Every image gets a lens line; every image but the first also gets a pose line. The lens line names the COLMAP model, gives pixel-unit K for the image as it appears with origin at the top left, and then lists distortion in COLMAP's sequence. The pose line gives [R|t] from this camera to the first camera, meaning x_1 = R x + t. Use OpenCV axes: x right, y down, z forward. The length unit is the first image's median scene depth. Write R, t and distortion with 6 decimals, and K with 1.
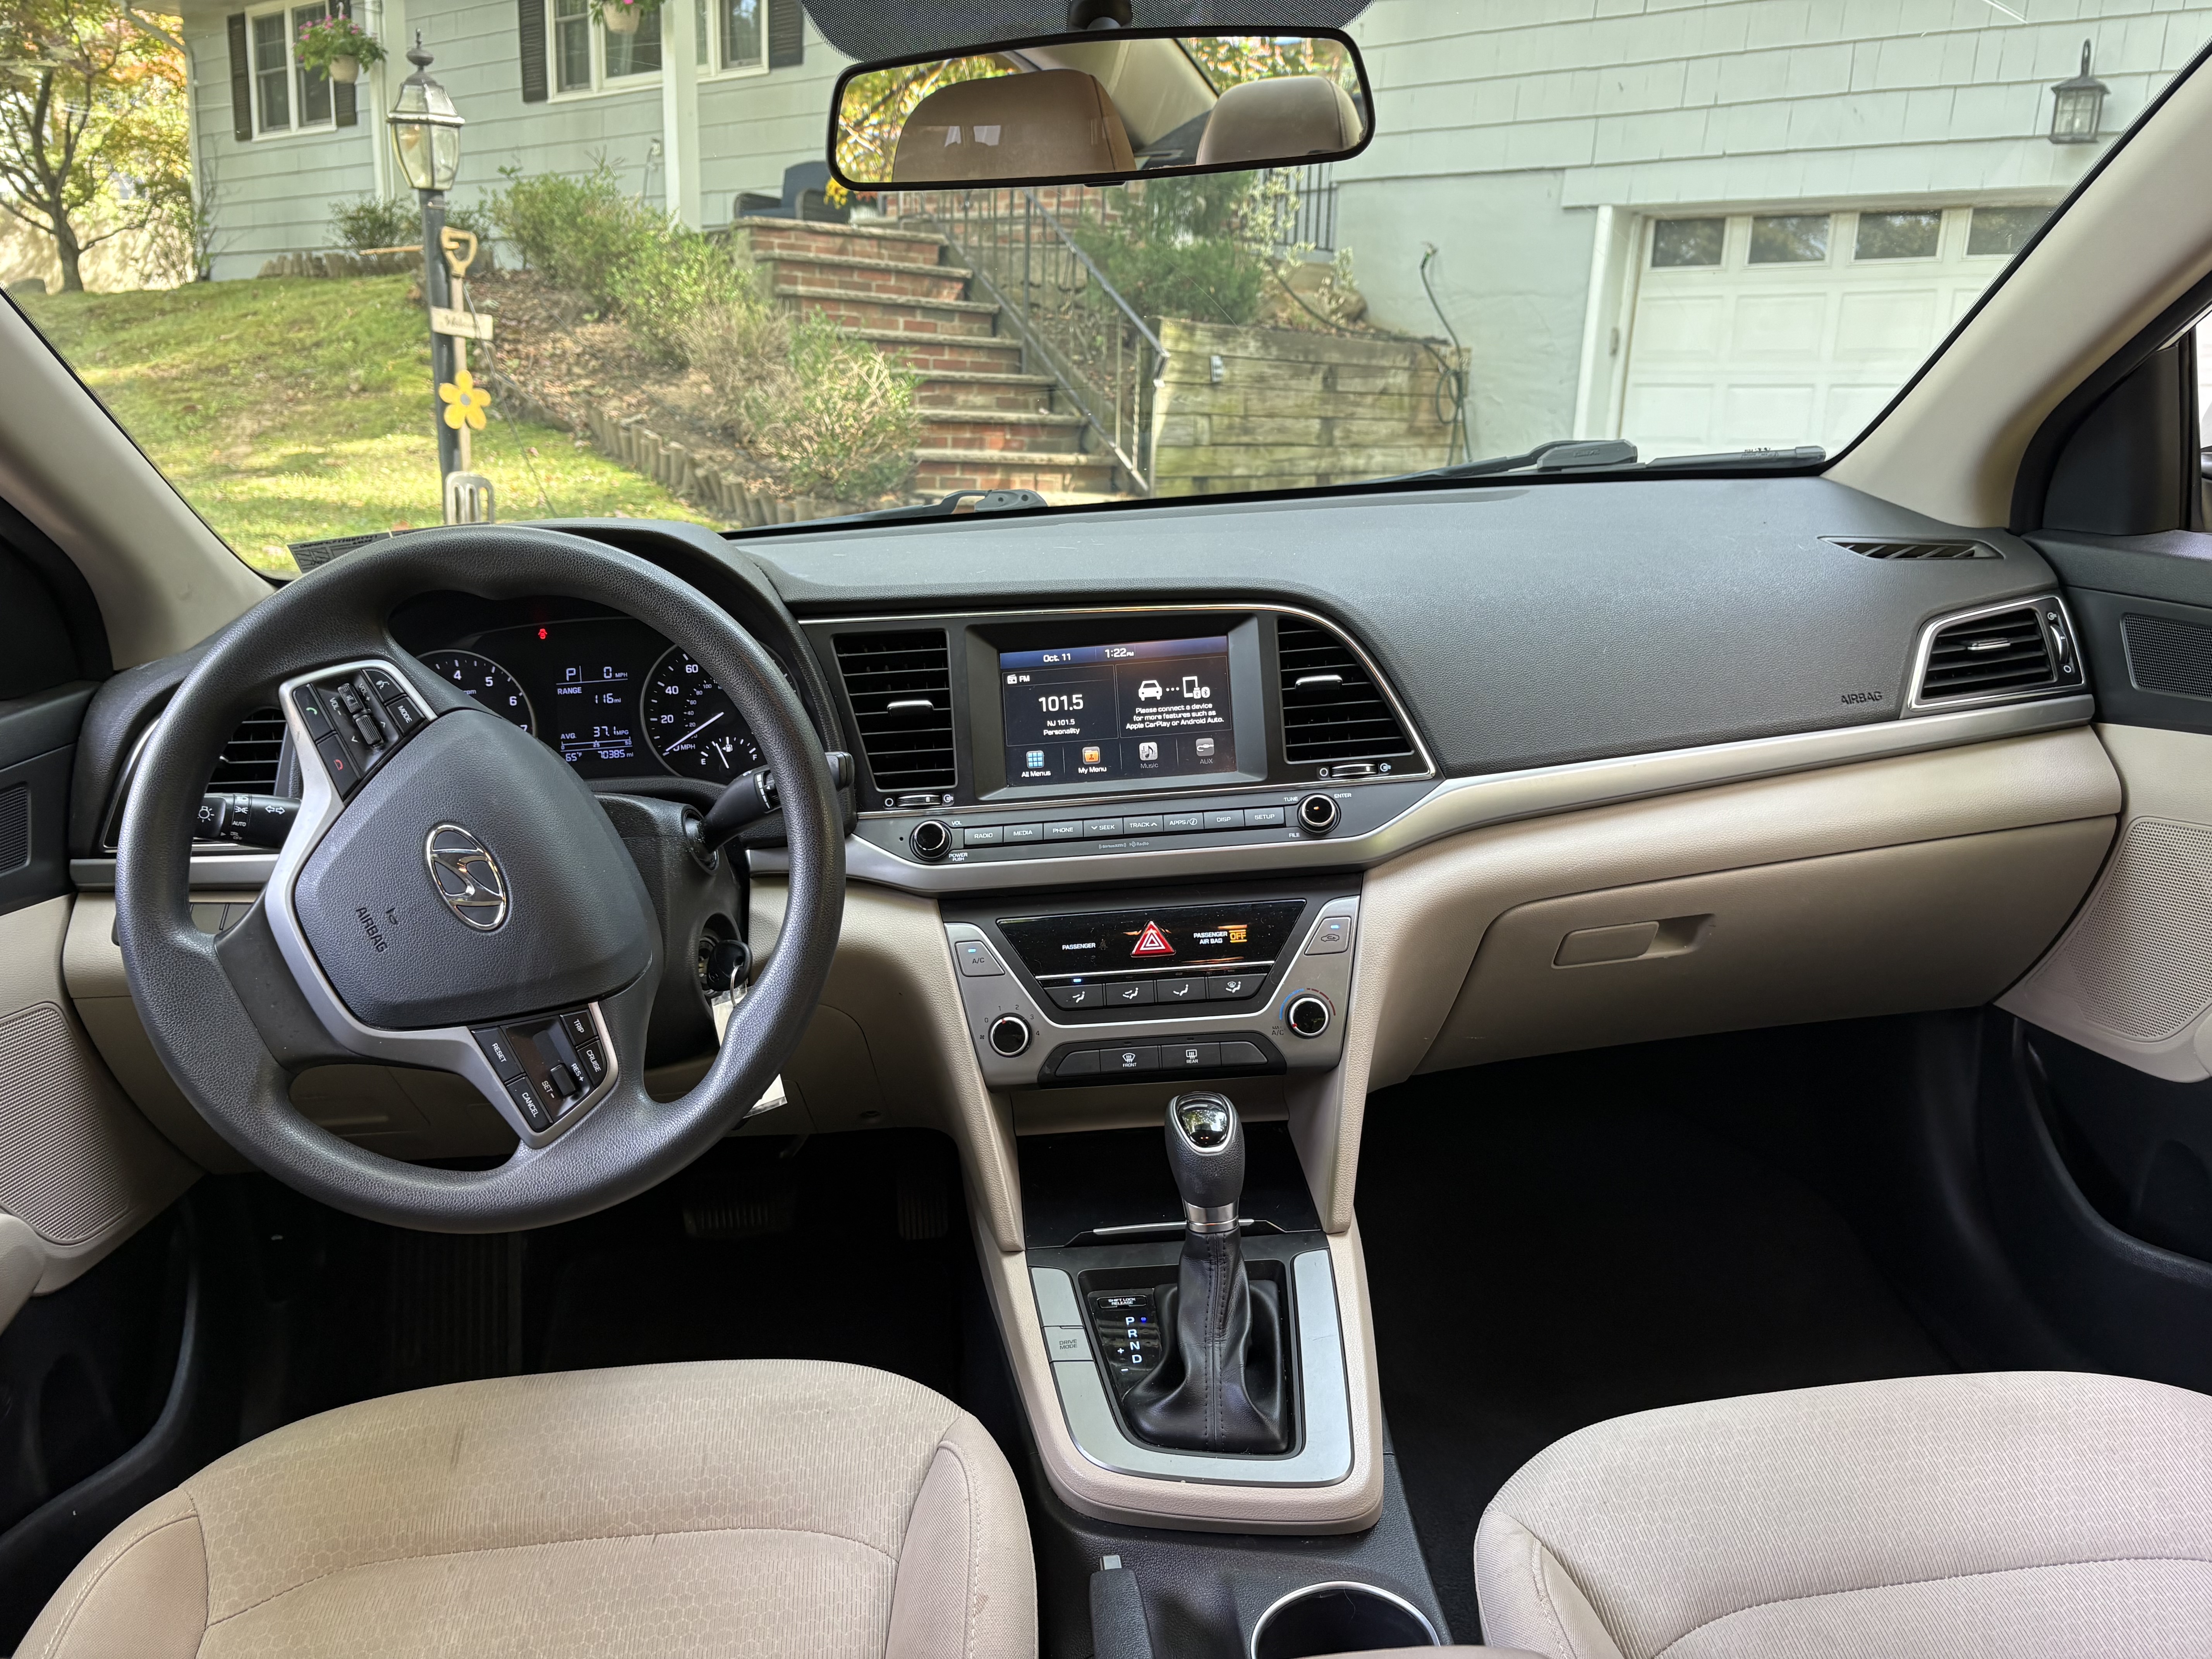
lens RADIAL K [[1655.6, 0, 1106.0], [0, 1655.6, 829.5], [0, 0, 1]] dist [0.085940, -0.066746]
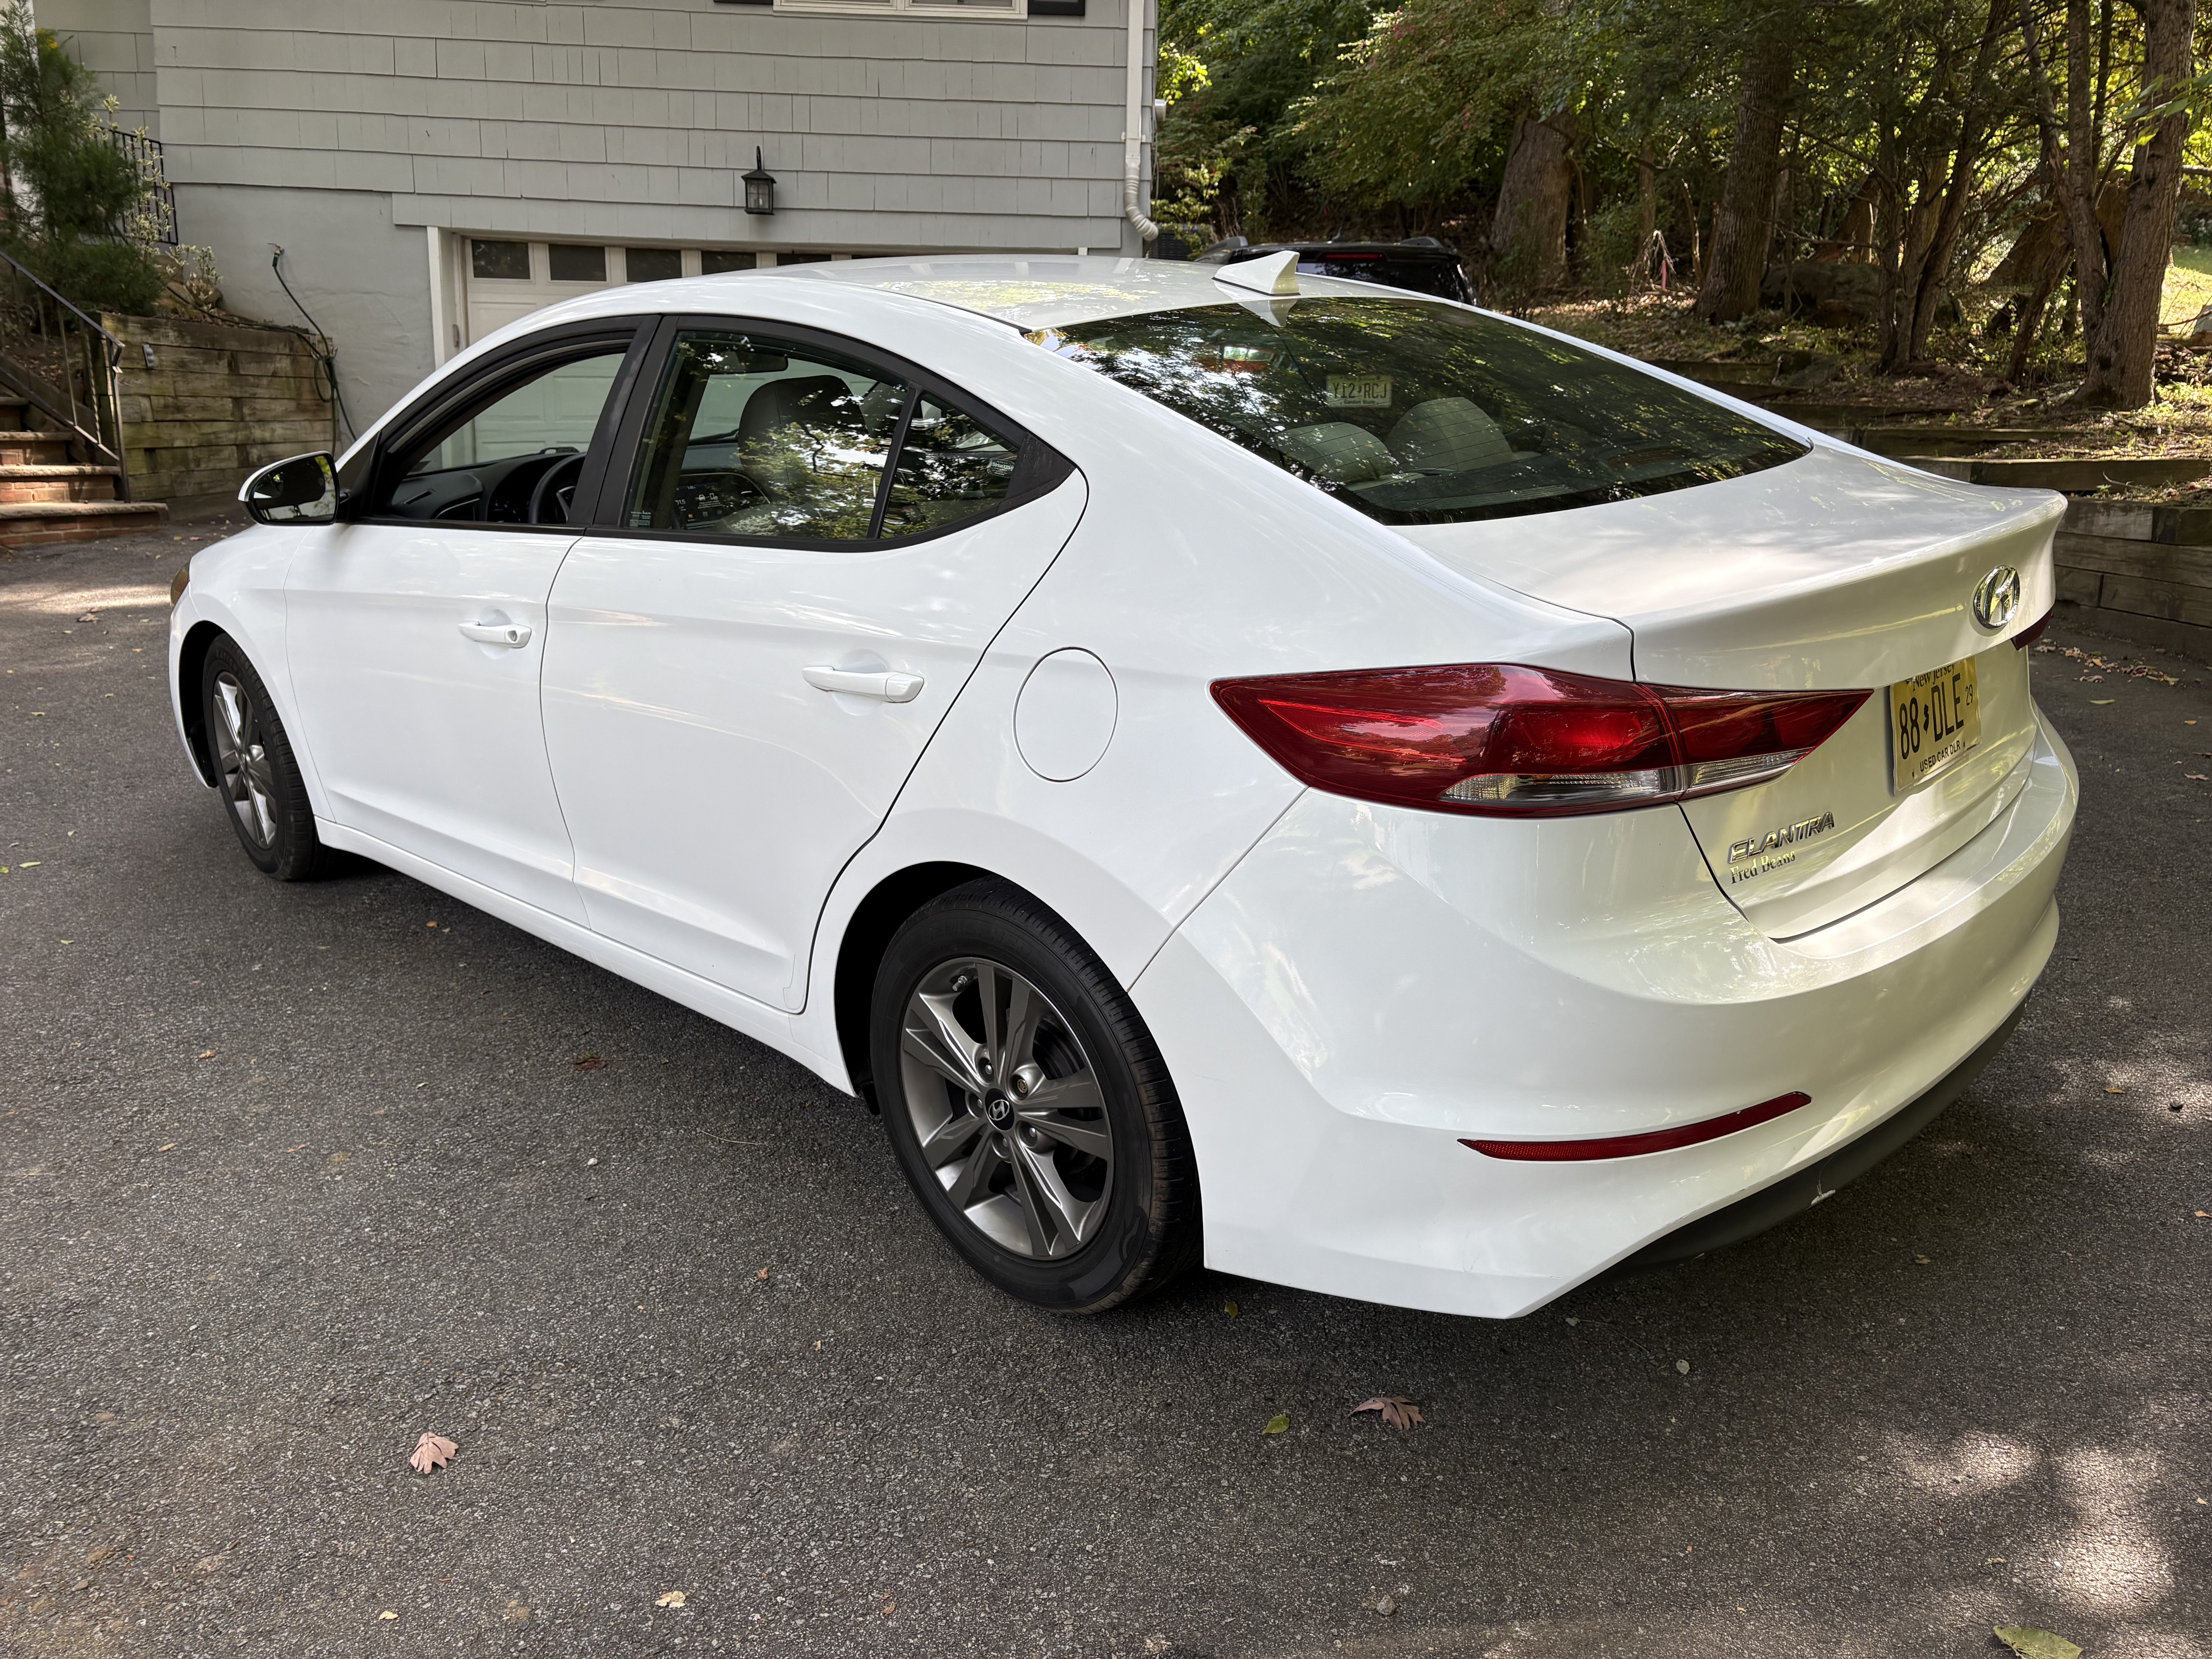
lens RADIAL K [[1655.6, 0, 1106.0], [0, 1655.6, 829.5], [0, 0, 1]] dist [0.085940, -0.066746]
pose [[0.758907, -0.168451, 0.629035, -0.194758], [0.158266, 0.984712, 0.072756, 0.057614], [-0.631674, 0.044340, 0.773965, -0.272149]]
